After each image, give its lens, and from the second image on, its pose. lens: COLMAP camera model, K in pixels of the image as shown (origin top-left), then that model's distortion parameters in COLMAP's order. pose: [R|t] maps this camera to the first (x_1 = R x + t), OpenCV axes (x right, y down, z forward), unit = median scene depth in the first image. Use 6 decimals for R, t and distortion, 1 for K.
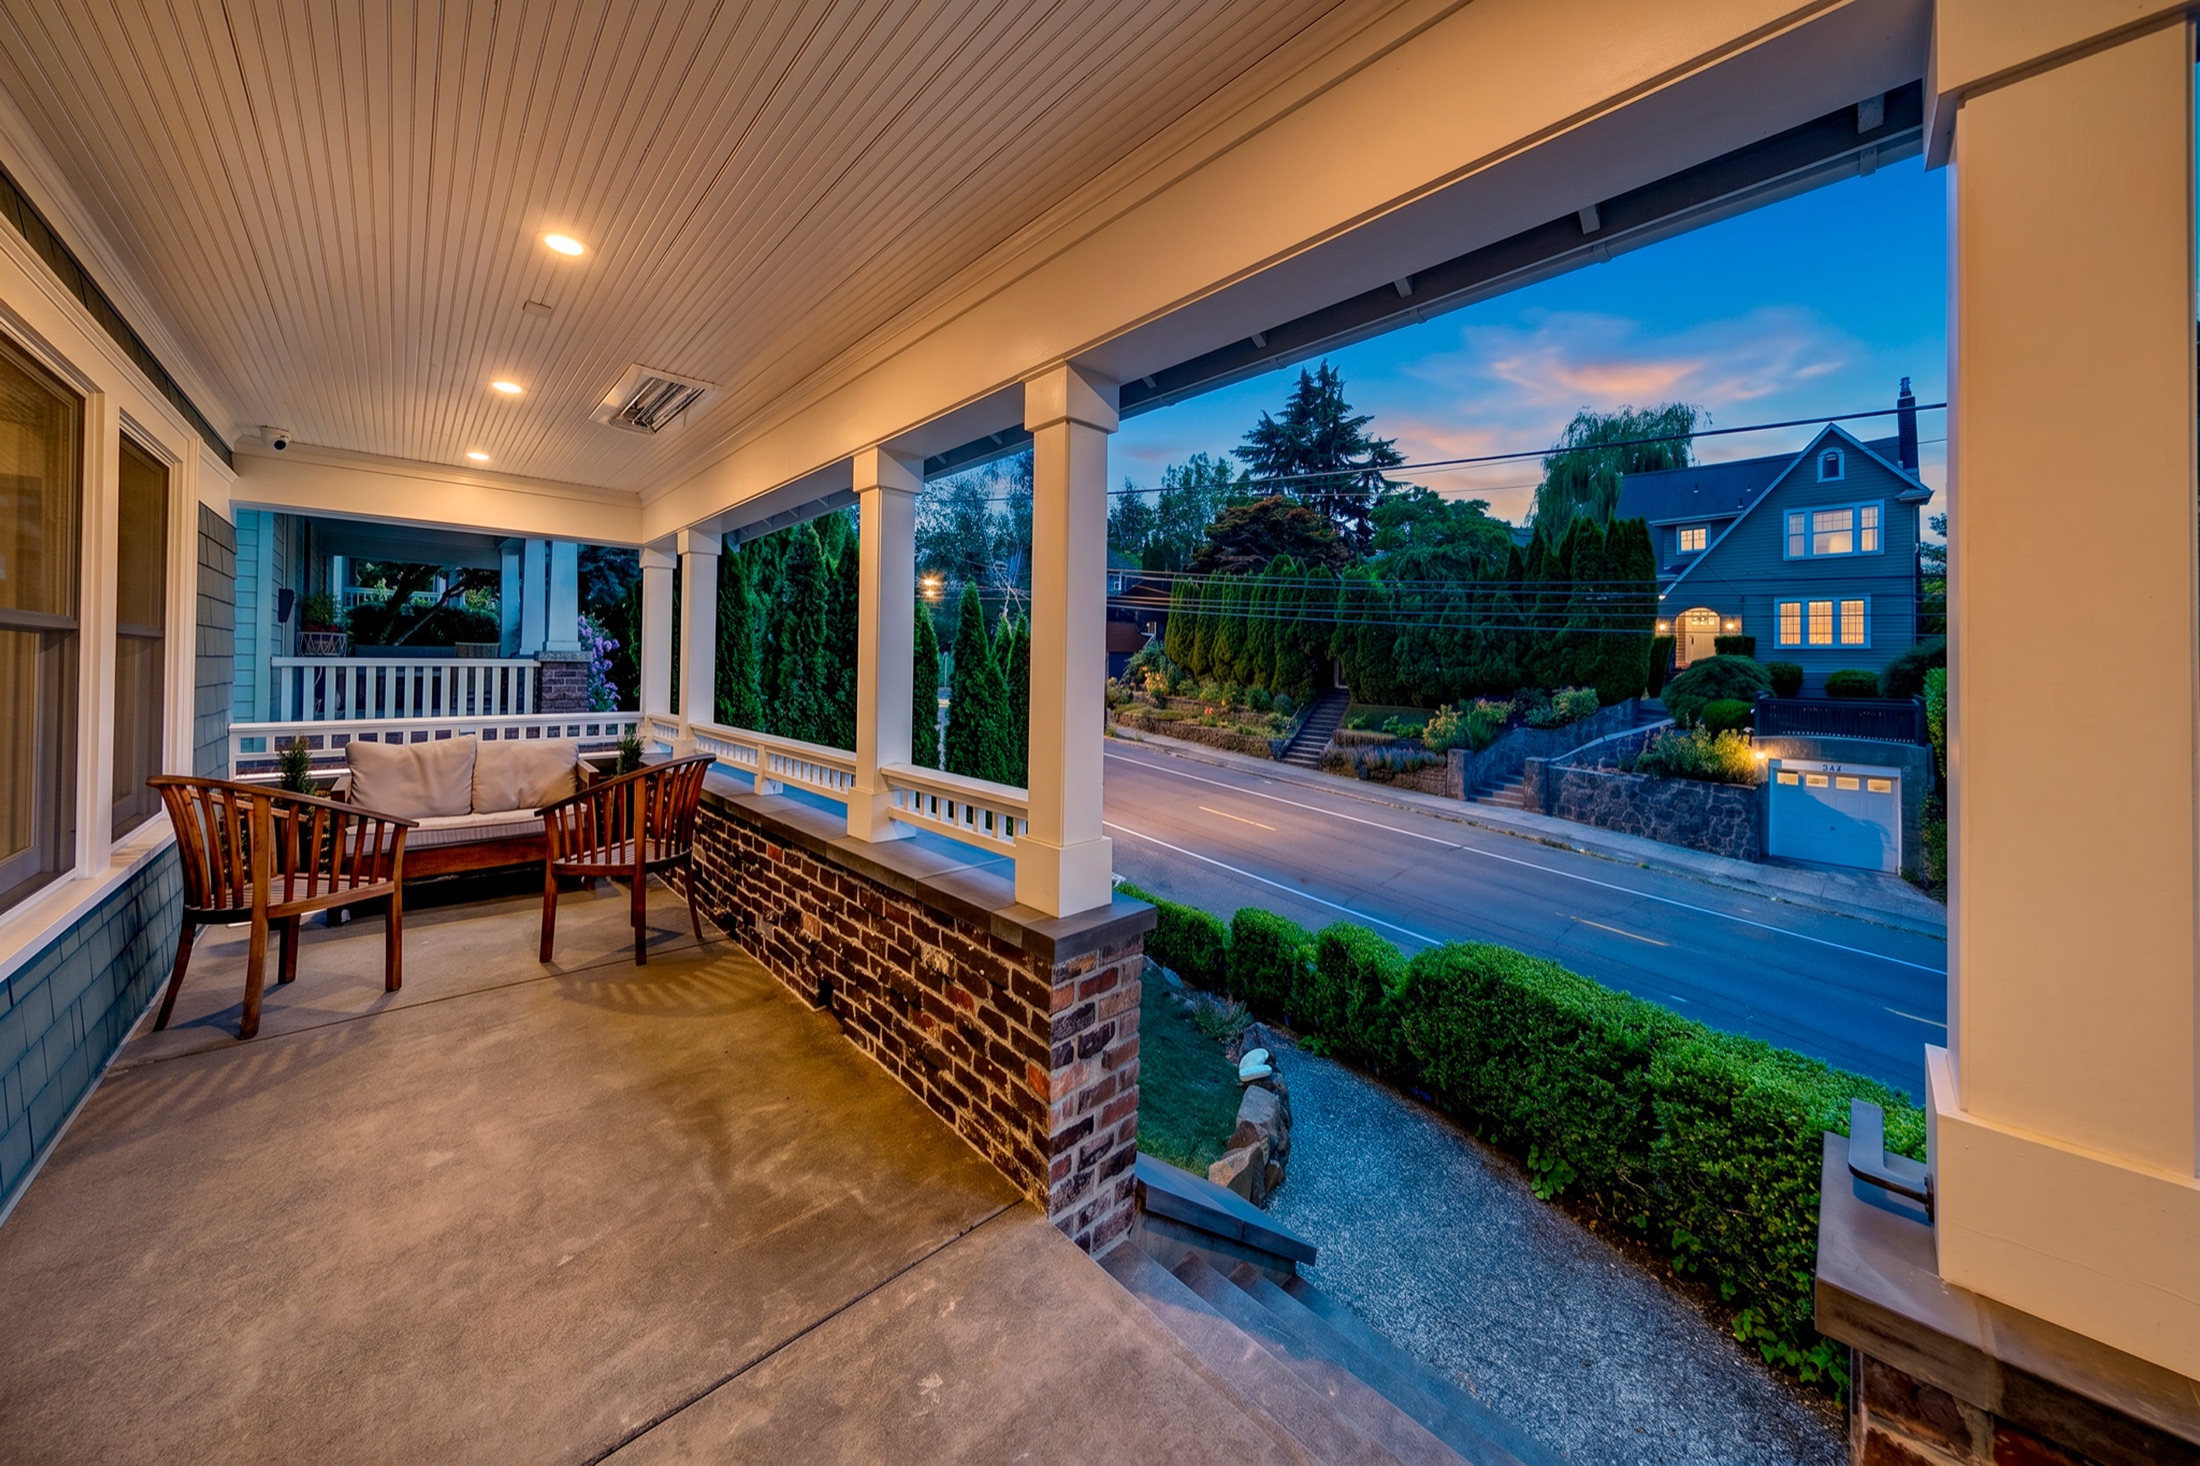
lens RADIAL K [[758.5, 0, 1028.9], [0, 758.5, 658.8], [0, 0, 1]] dist [0.003192, 0.000178]
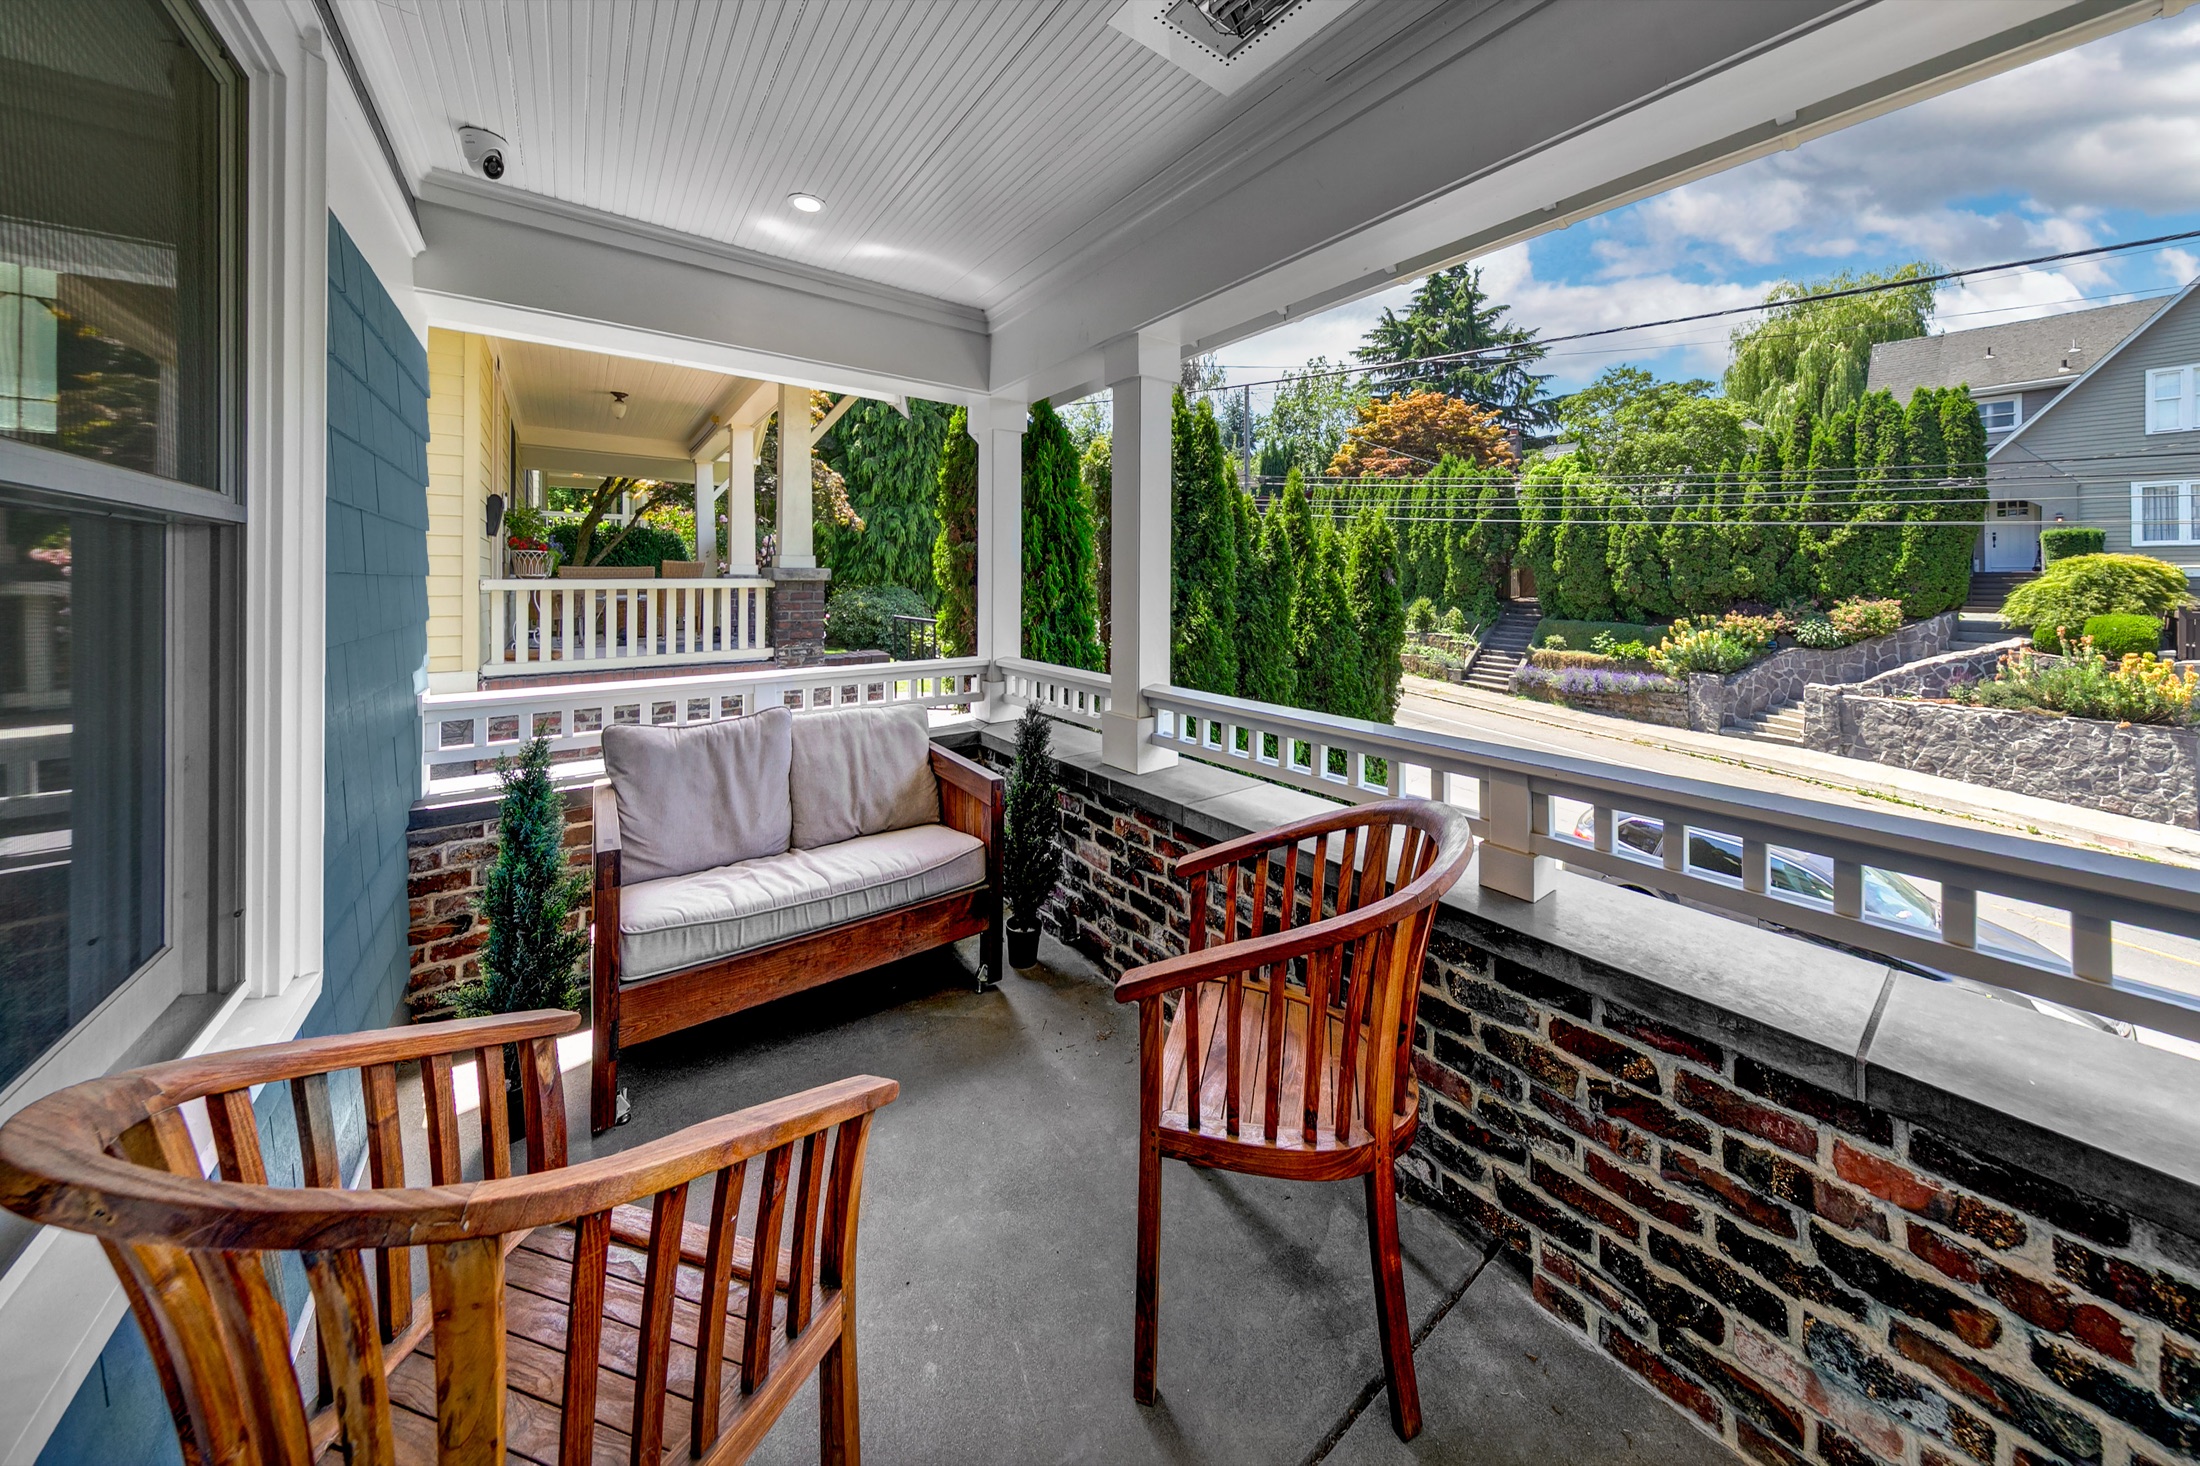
lens RADIAL K [[716.3, 0, 985.8], [0, 716.3, 568.3], [0, 0, 1]] dist [0.006035, -0.000302]
pose [[0.985903, -0.015790, -0.166574, -0.455491], [0.014152, 0.999839, -0.011011, 0.002380], [0.166721, 0.008498, 0.985967, 0.452779]]
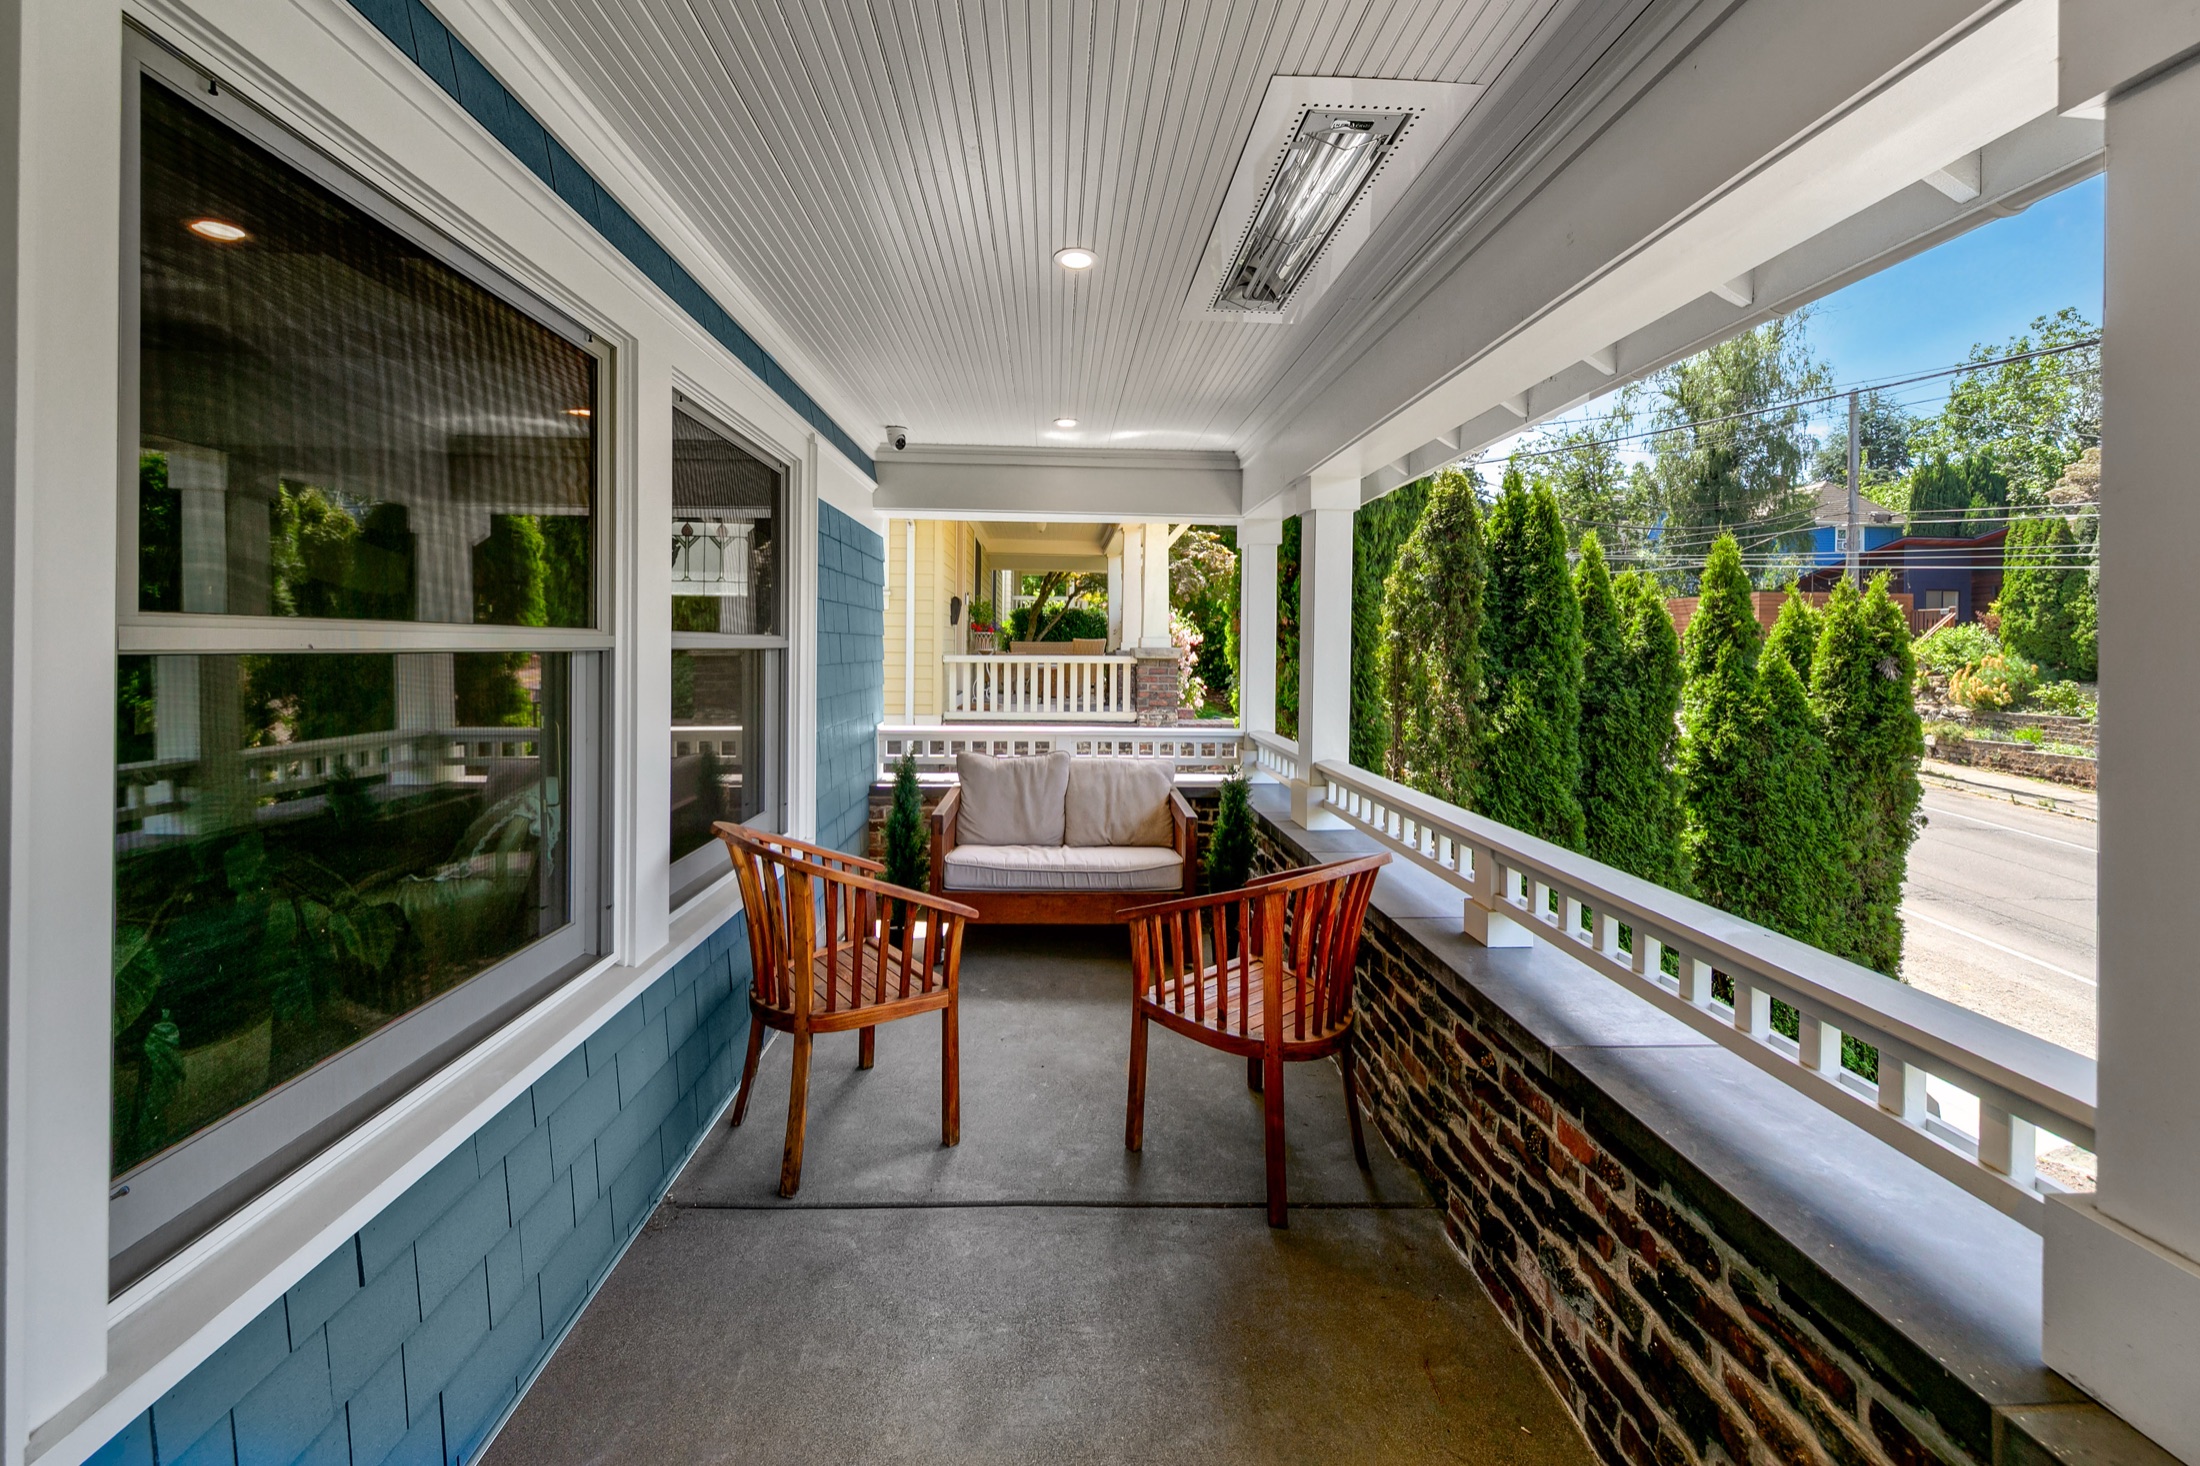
lens RADIAL K [[700.2, 0, 1046.2], [0, 700.2, 644.5], [0, 0, 1]] dist [0.007830, 0.000051]
pose [[0.760201, -0.003972, -0.649676, -0.214122], [0.002511, 0.999992, -0.003176, -0.018307], [0.649683, 0.000783, 0.760205, 0.352257]]
